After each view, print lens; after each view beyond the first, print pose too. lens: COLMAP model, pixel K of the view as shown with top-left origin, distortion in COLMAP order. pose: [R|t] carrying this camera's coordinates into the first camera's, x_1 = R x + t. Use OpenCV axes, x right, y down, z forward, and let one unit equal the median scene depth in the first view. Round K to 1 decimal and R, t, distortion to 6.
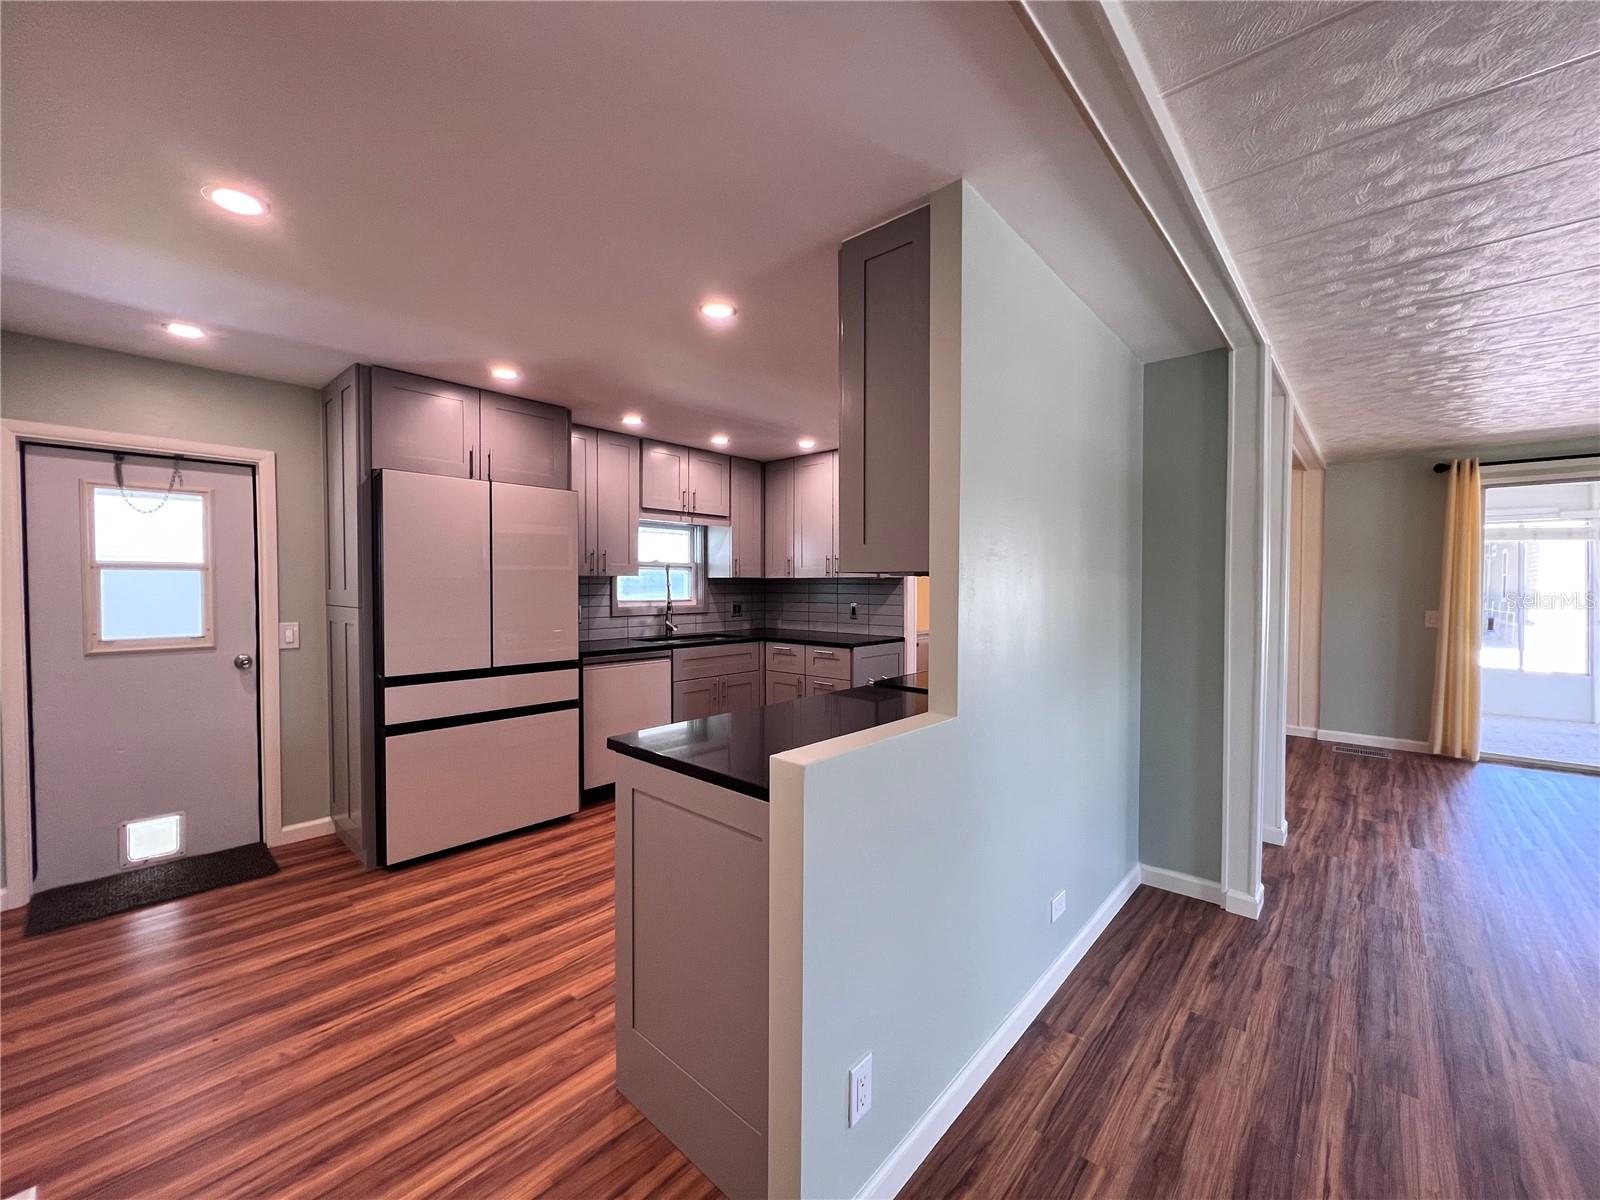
lens RADIAL K [[639.9, 0, 804.7], [0, 639.9, 599.9], [0, 0, 1]] dist [-0.002552, 0.000007]
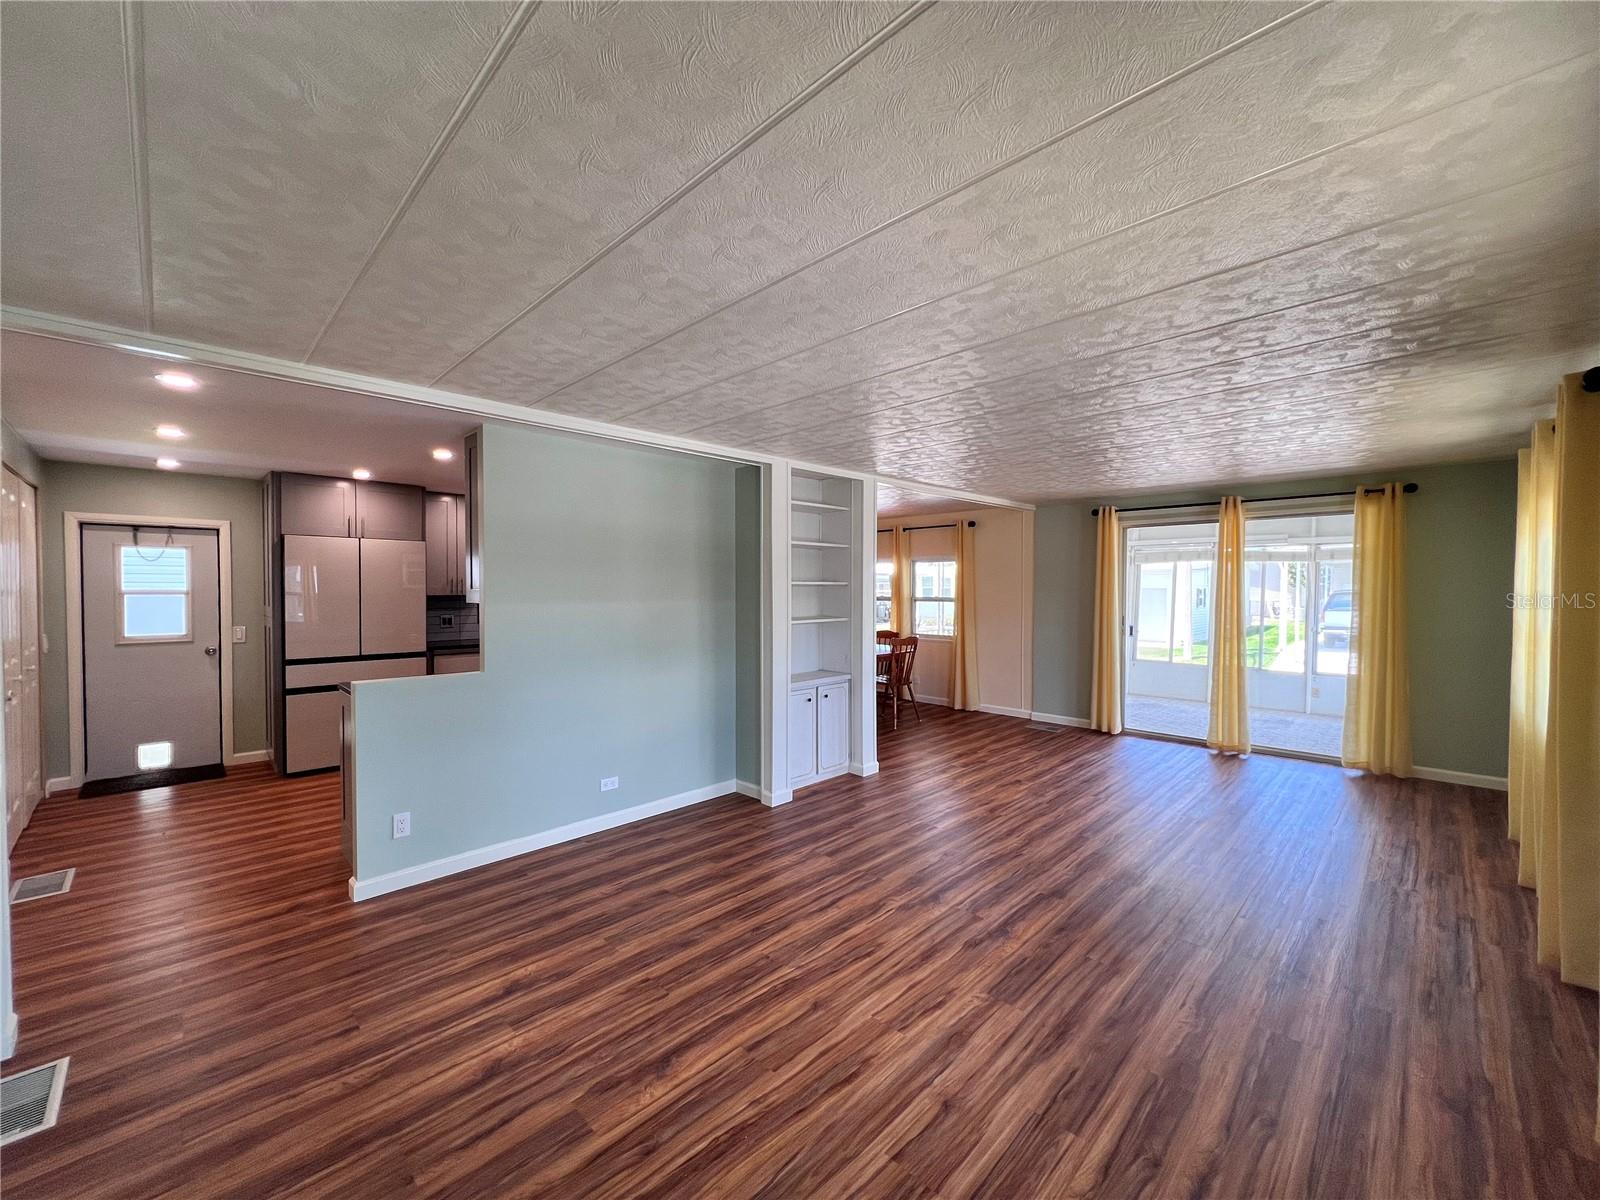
lens RADIAL K [[639.9, 0, 802.6], [0, 639.9, 599.3], [0, 0, 1]] dist [-0.002552, 0.000007]
pose [[0.998527, 0.001080, -0.054244, 0.693933], [-0.001584, 0.999956, -0.009260, -0.020010], [0.054232, 0.009332, 0.998485, -0.526258]]
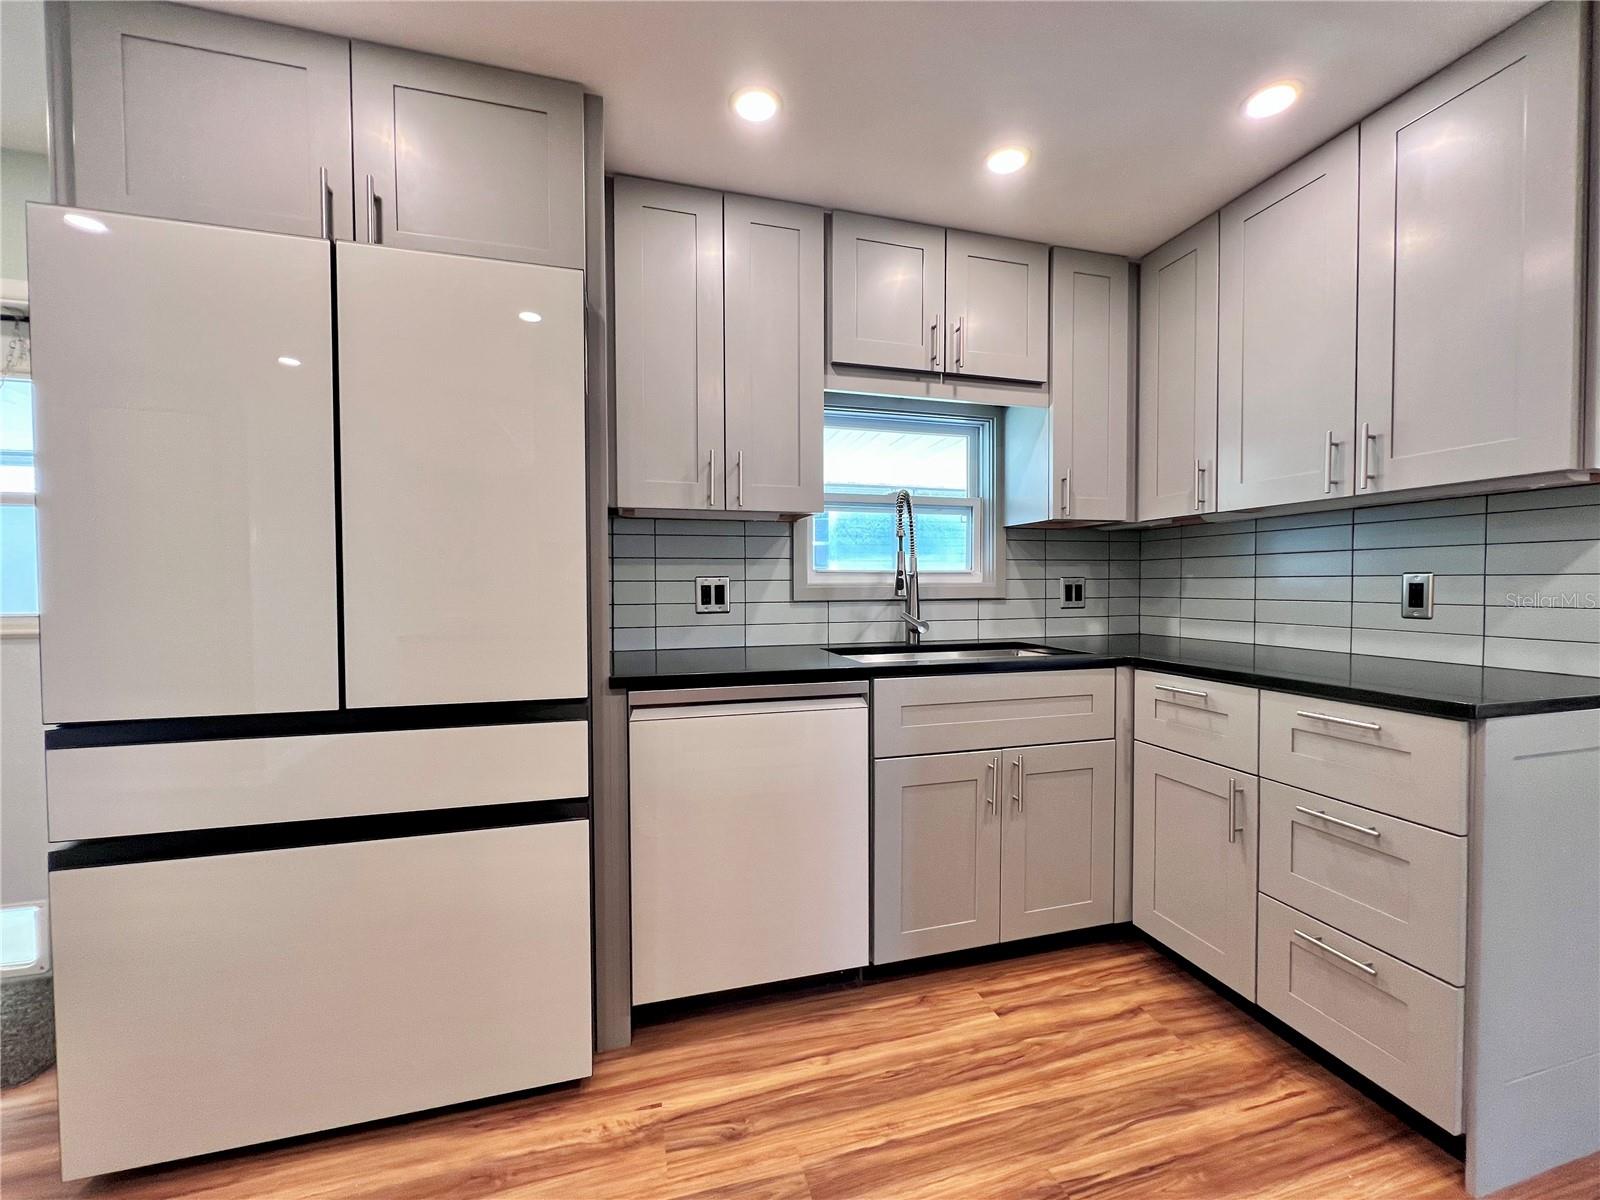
lens RADIAL K [[639.9, 0, 803.2], [0, 639.9, 599.6], [0, 0, 1]] dist [-0.002552, 0.000007]
pose [[0.843864, 0.008083, -0.536496, -0.032025], [-0.007909, 0.999965, 0.002626, 0.033680], [0.536499, 0.002027, 0.843898, 0.819270]]
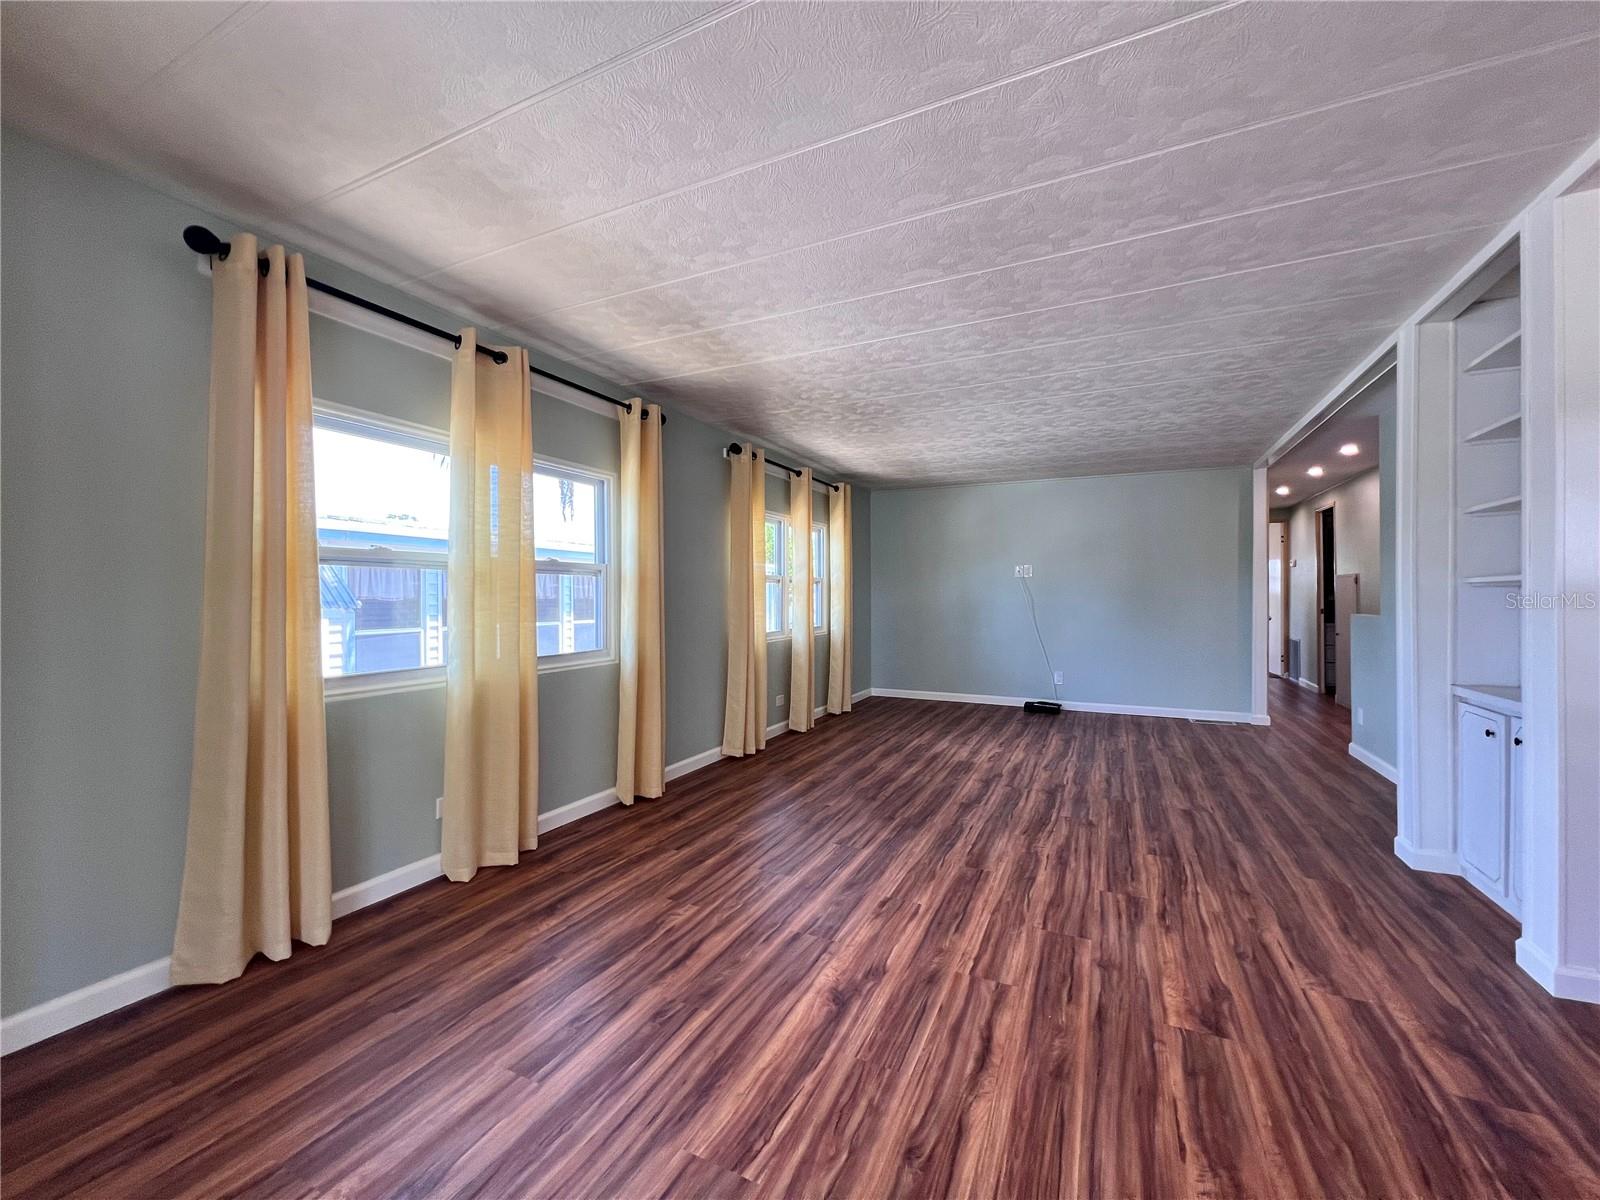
lens RADIAL K [[639.9, 0, 801.8], [0, 639.9, 599.7], [0, 0, 1]] dist [-0.002552, 0.000007]
pose [[-0.960574, 0.005838, -0.277964, 1.591251], [-0.002644, 0.999542, 0.030133, 0.022370], [0.278012, 0.029680, -0.960119, 1.401511]]
